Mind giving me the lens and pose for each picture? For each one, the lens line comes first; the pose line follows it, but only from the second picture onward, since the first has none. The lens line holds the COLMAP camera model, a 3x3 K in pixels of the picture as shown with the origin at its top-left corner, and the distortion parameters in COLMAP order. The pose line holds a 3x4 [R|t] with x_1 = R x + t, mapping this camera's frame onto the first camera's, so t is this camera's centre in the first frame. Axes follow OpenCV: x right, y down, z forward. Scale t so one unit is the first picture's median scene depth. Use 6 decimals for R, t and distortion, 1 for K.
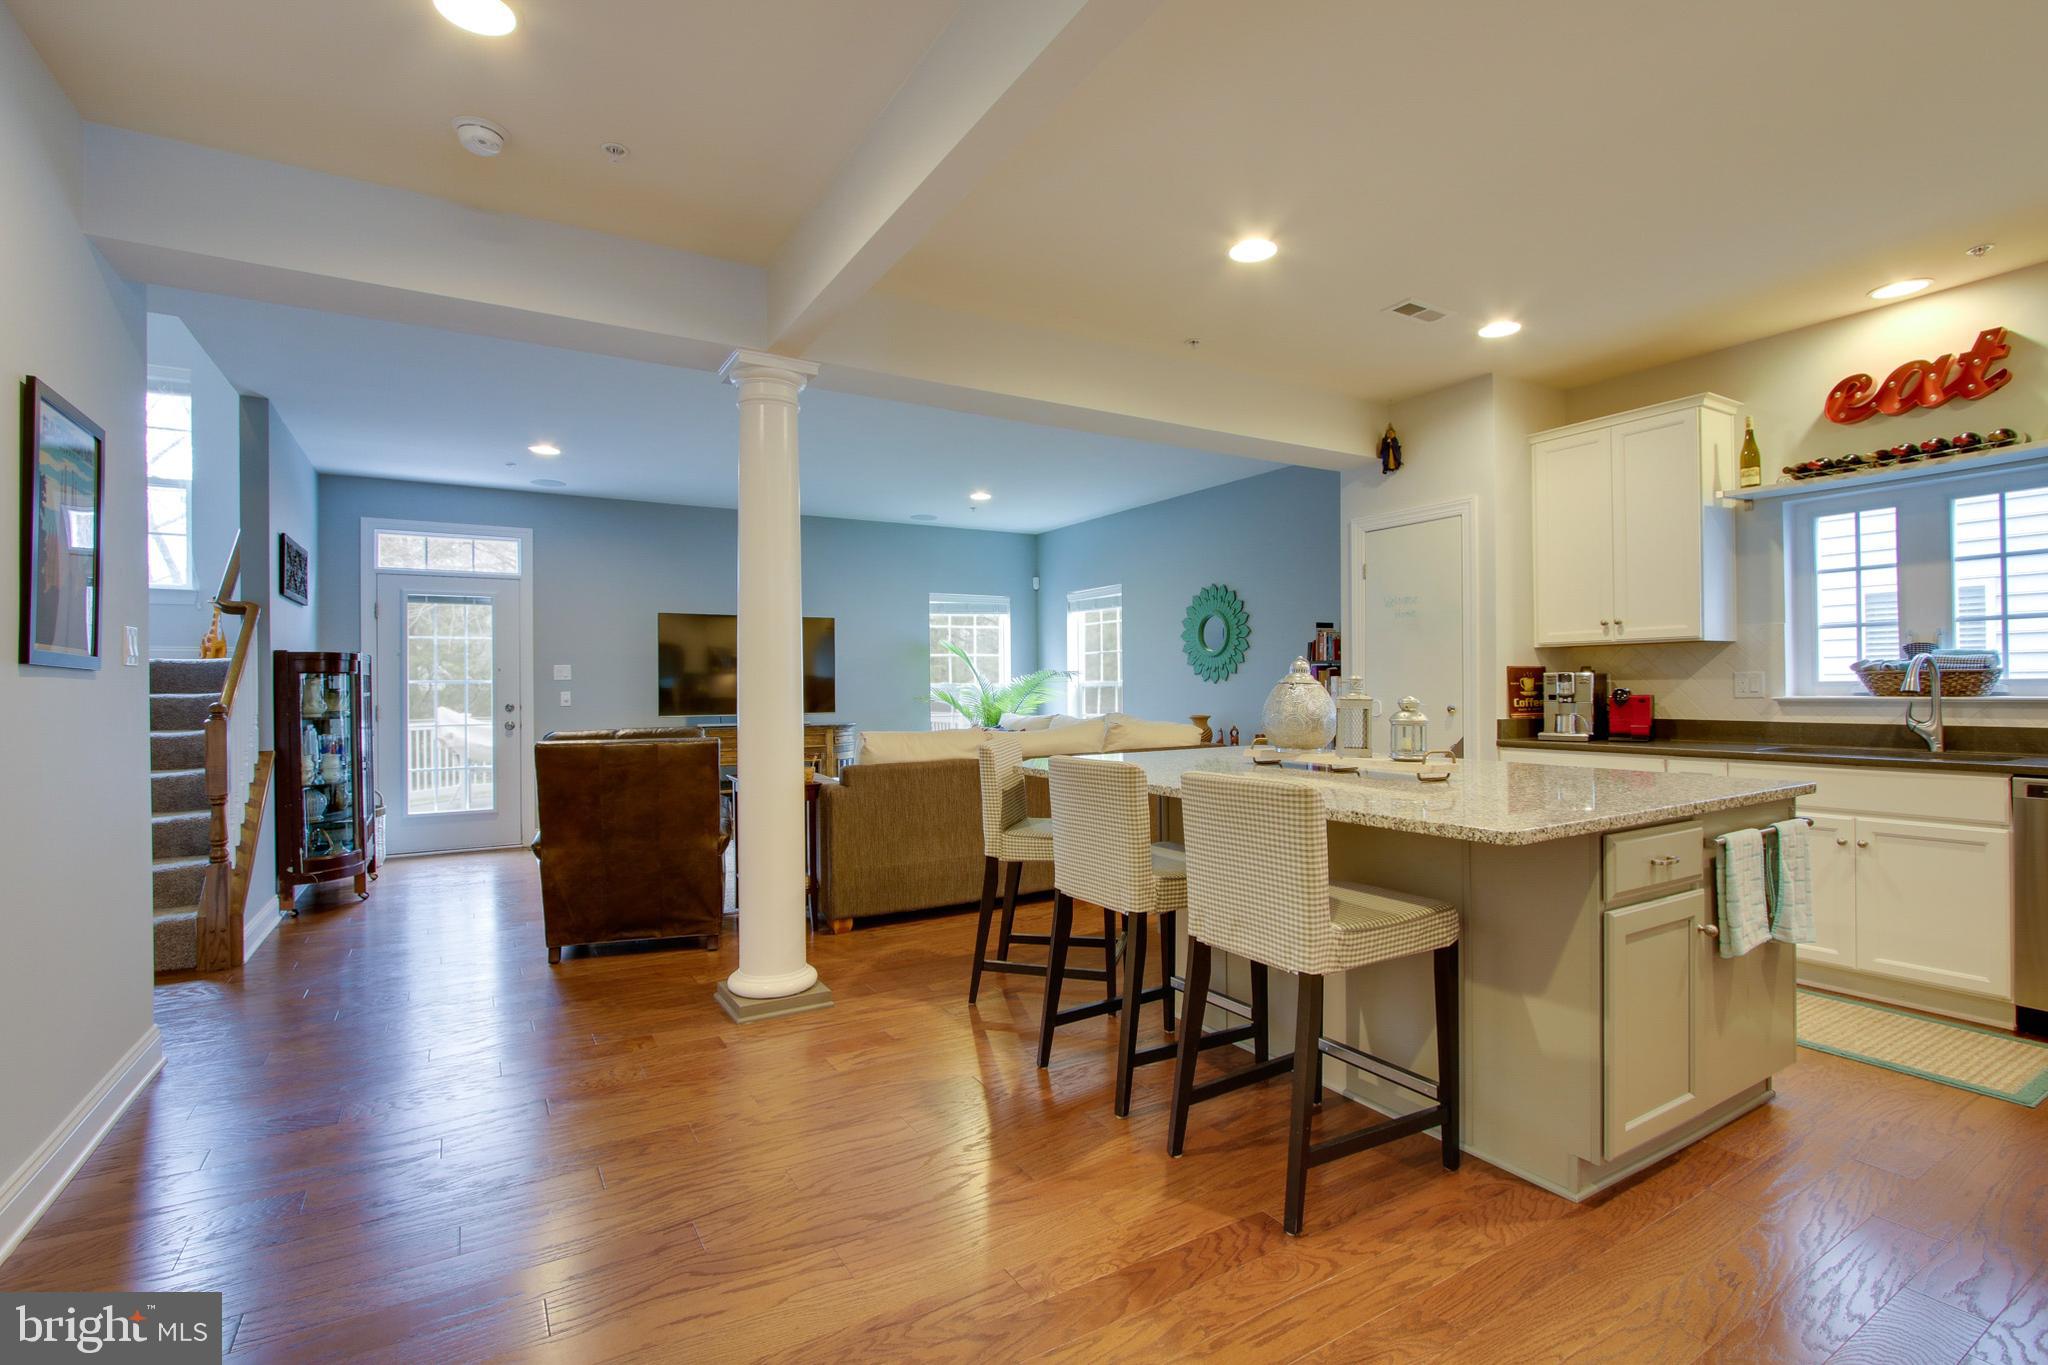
lens RADIAL K [[944.0, 0, 1024.2], [0, 944.0, 684.1], [0, 0, 1]] dist [-0.019223, 0.004718]
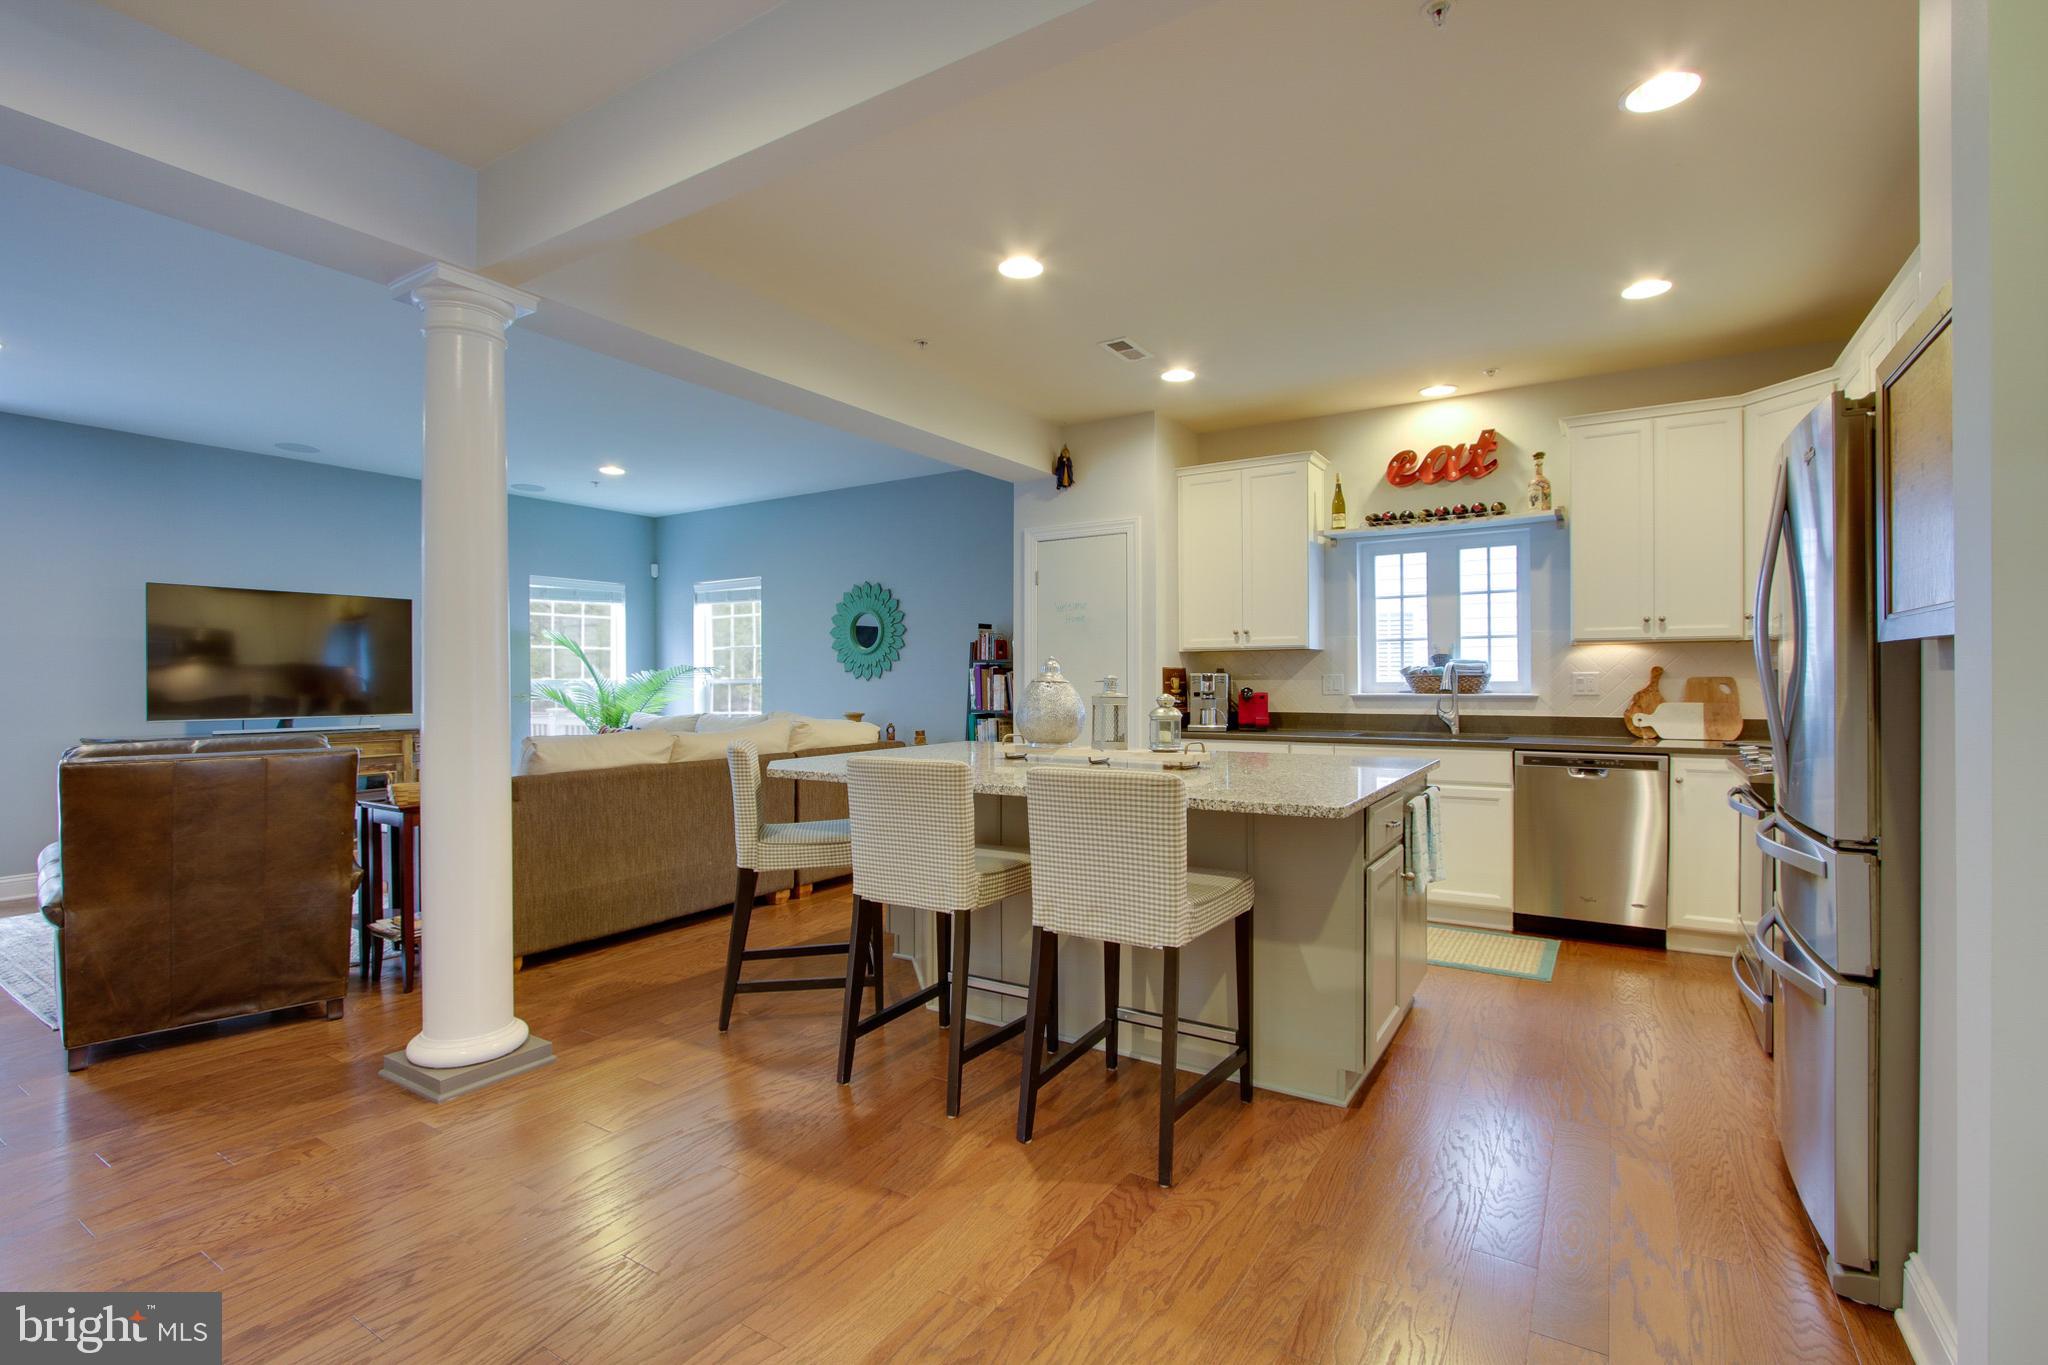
lens RADIAL K [[944.0, 0, 1029.5], [0, 944.0, 684.1], [0, 0, 1]] dist [-0.019223, 0.004718]
pose [[0.892046, 0.003620, 0.451930, -0.173967], [-0.005020, 0.999986, 0.001899, -0.000216], [-0.451917, -0.003963, 0.892051, 0.047531]]
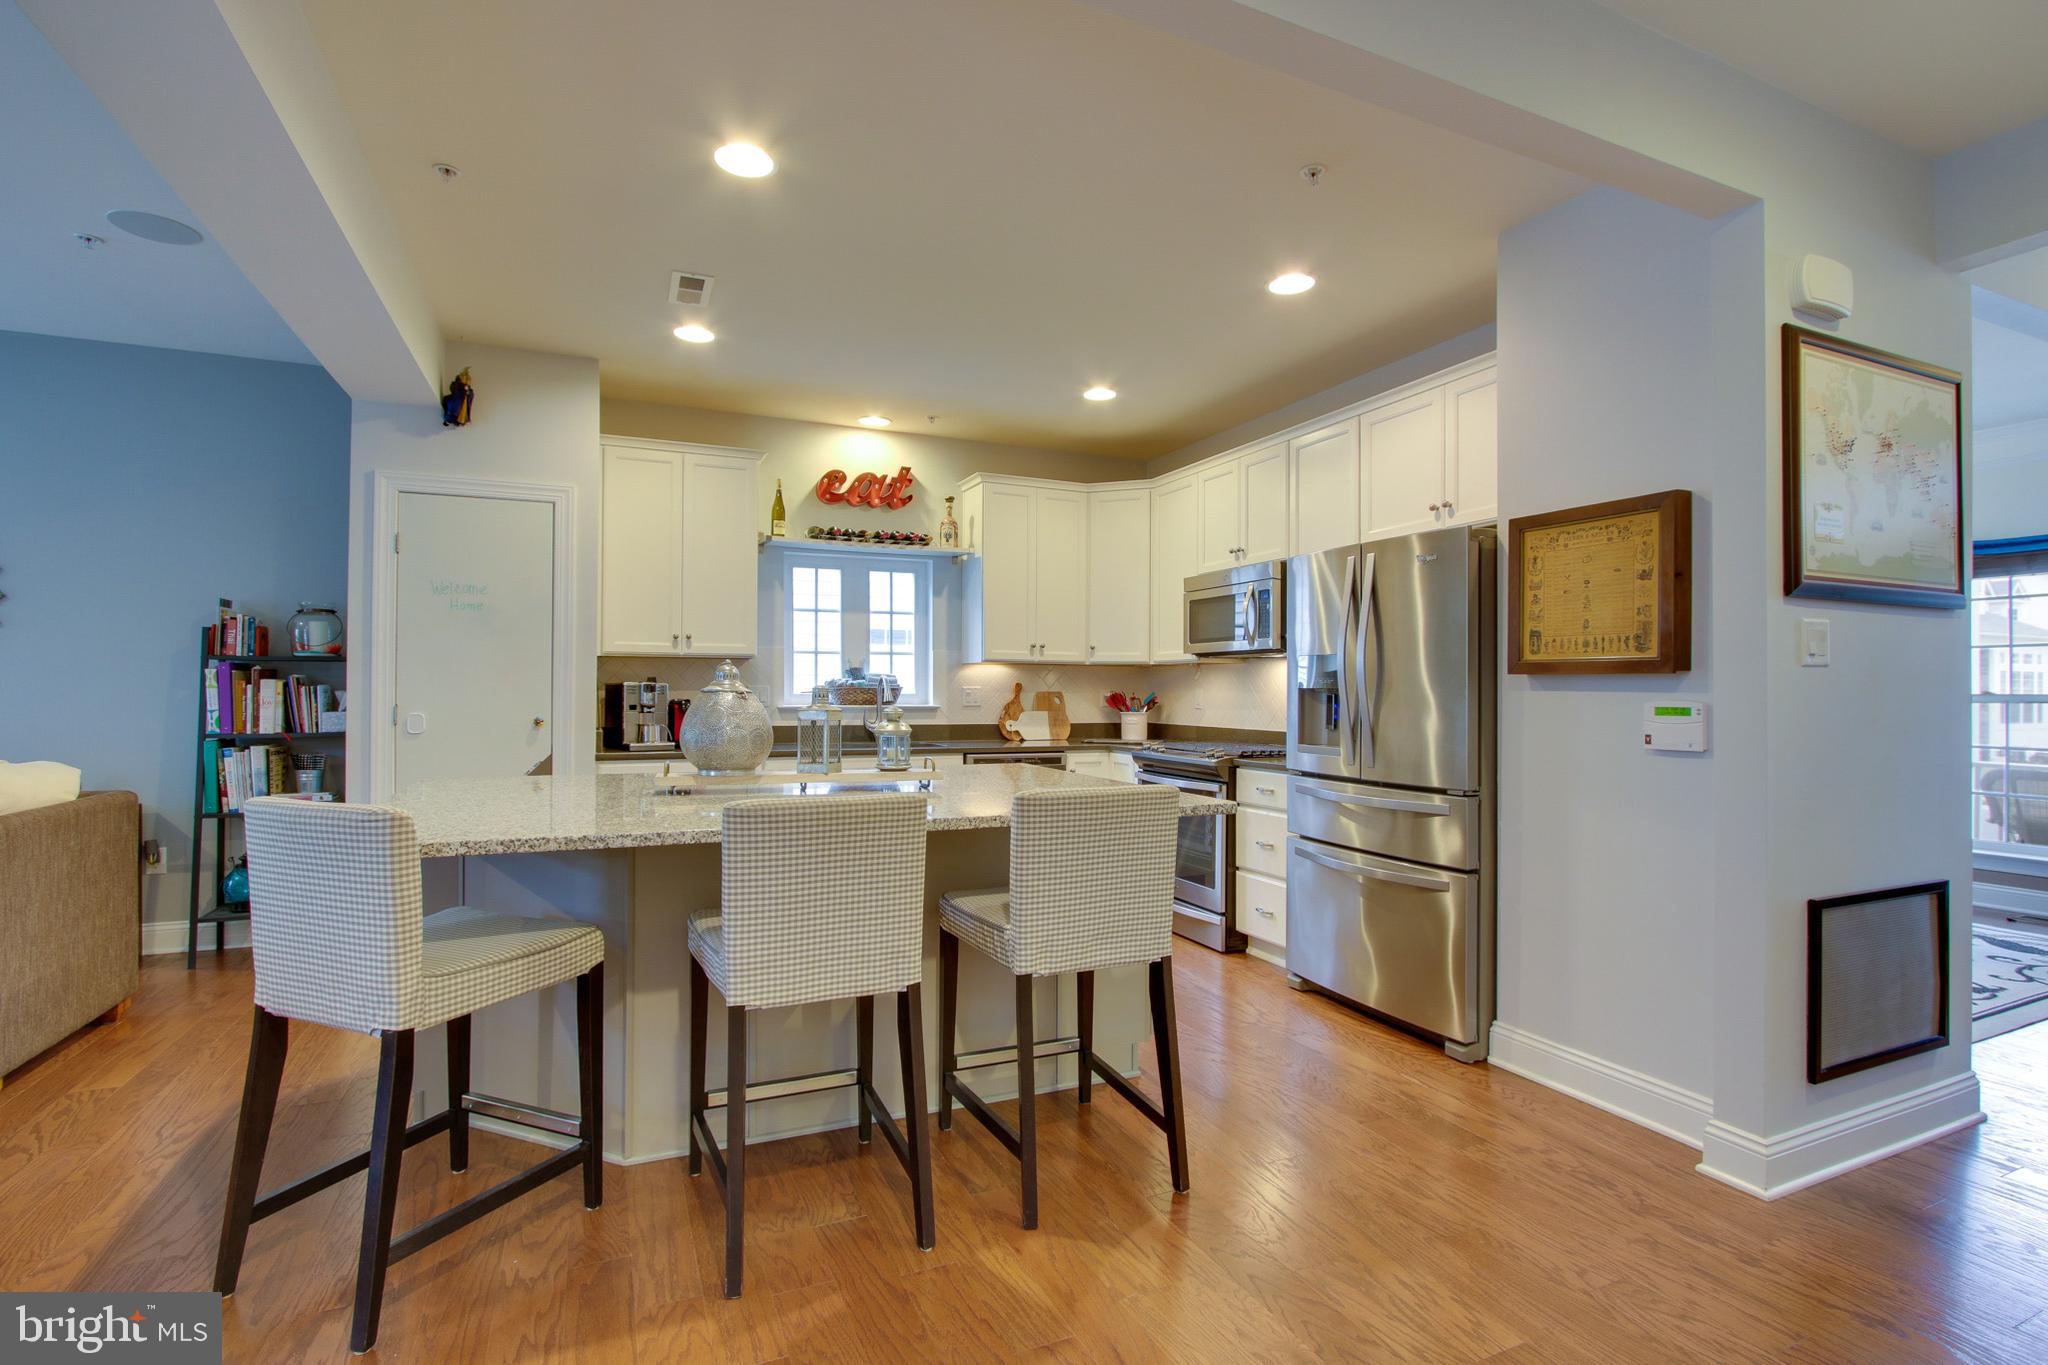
lens RADIAL K [[944.0, 0, 1023.2], [0, 944.0, 694.9], [0, 0, 1]] dist [-0.019223, 0.004718]
pose [[0.123490, 0.006246, 0.992326, -0.416519], [-0.009039, 0.999946, -0.005169, 0.002527], [-0.992305, -0.008331, 0.123540, 0.519747]]
